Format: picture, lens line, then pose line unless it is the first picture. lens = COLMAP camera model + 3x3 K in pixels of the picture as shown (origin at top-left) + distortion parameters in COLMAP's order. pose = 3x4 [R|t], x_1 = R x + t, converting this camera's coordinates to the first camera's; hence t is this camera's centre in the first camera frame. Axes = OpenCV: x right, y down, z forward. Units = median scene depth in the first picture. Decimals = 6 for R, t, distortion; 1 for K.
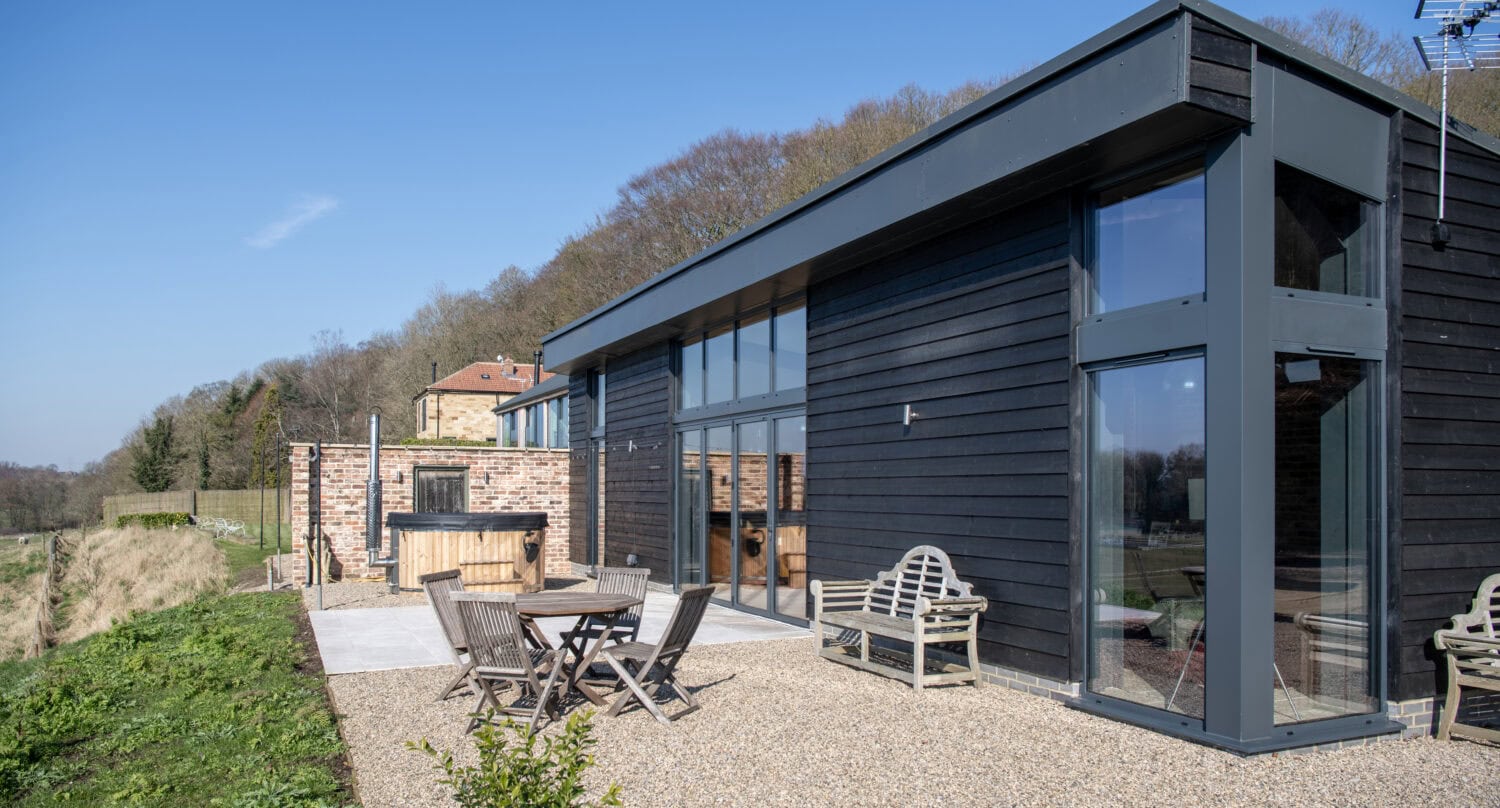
lens RADIAL K [[1022.1, 0, 733.4], [0, 1022.1, 510.4], [0, 0, 1]] dist [-0.006986, -0.001684]
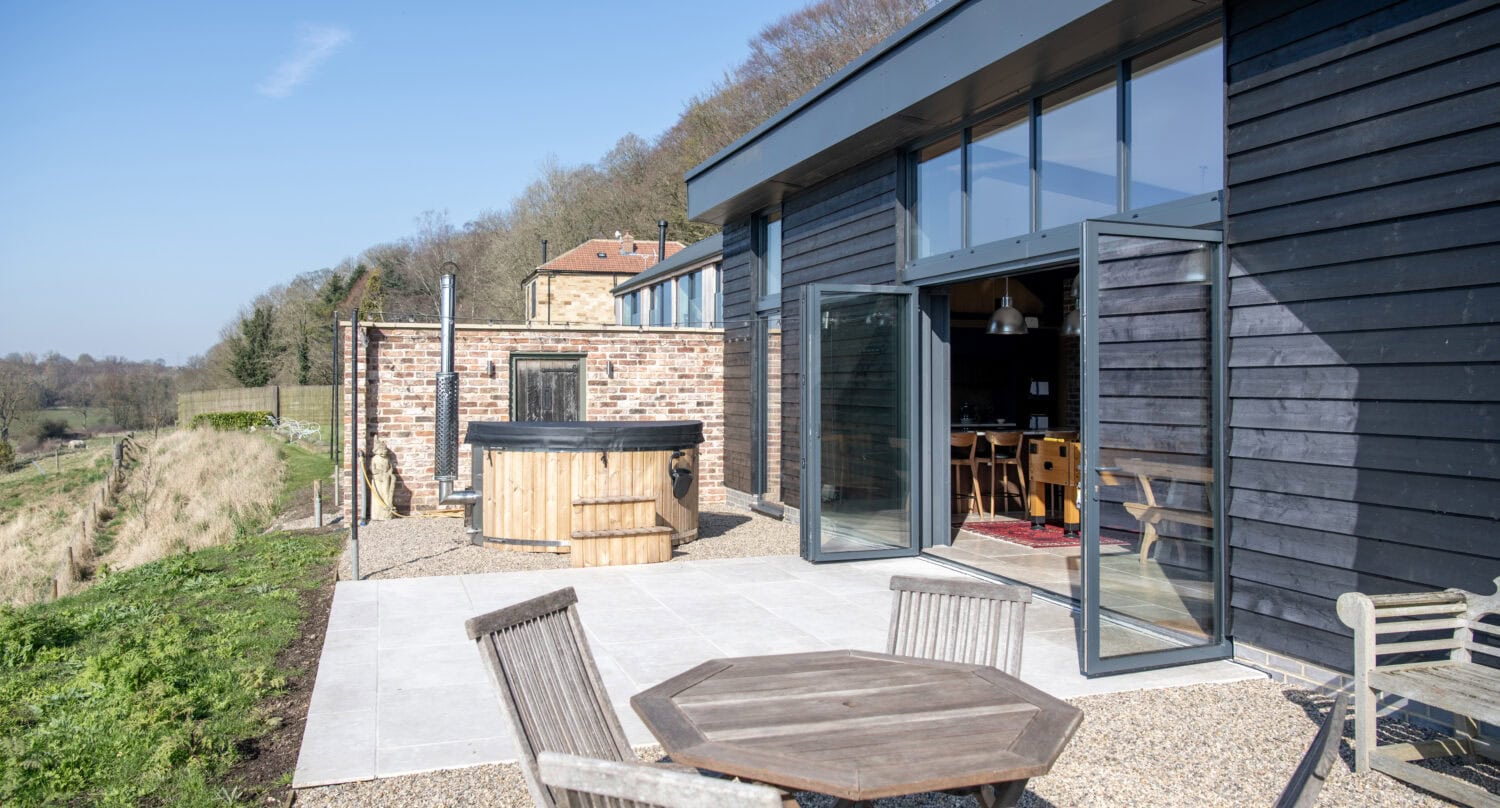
lens RADIAL K [[1108.4, 0, 750.0], [0, 1108.4, 404.0], [0, 0, 1]] dist [-0.001479, 0.000948]
pose [[0.994644, -0.000775, -0.103361, -0.062605], [0.000621, 0.999999, -0.001524, -0.006410], [0.103362, 0.001451, 0.994643, 0.233818]]
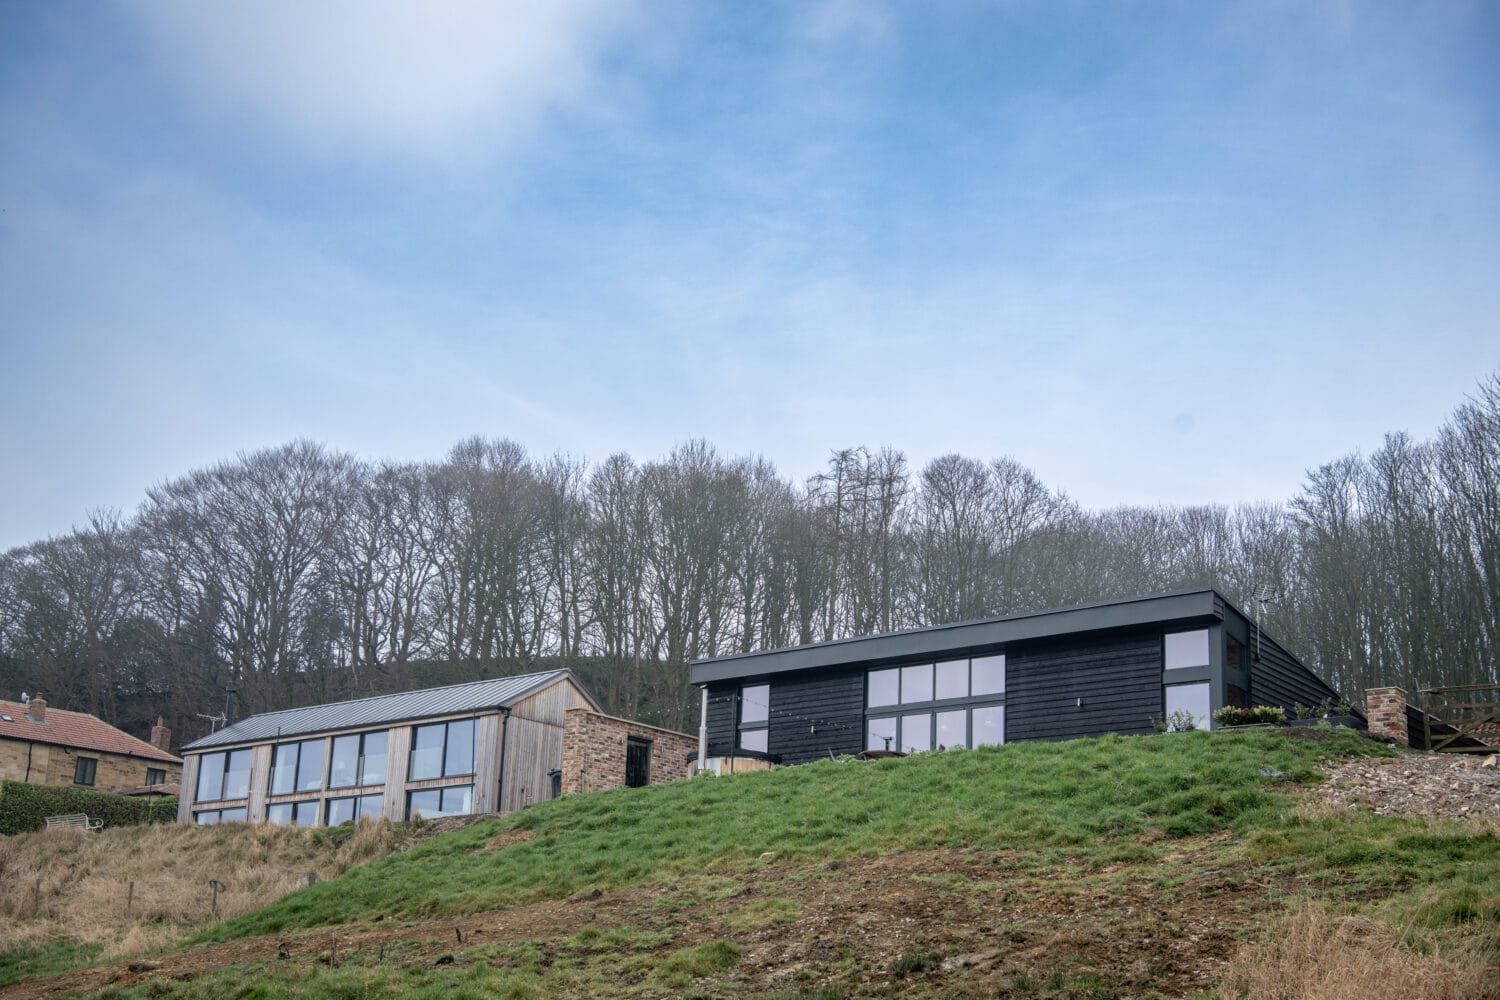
lens RADIAL K [[1756.0, 0, 750.3], [0, 1756.0, 500.6], [0, 0, 1]] dist [0.136691, -0.005364]
pose [[0.891157, 0.170009, 0.420637, -1.176870], [-0.026925, 0.945321, -0.325028, 0.416243], [-0.452895, 0.278326, 0.847007, -1.174152]]
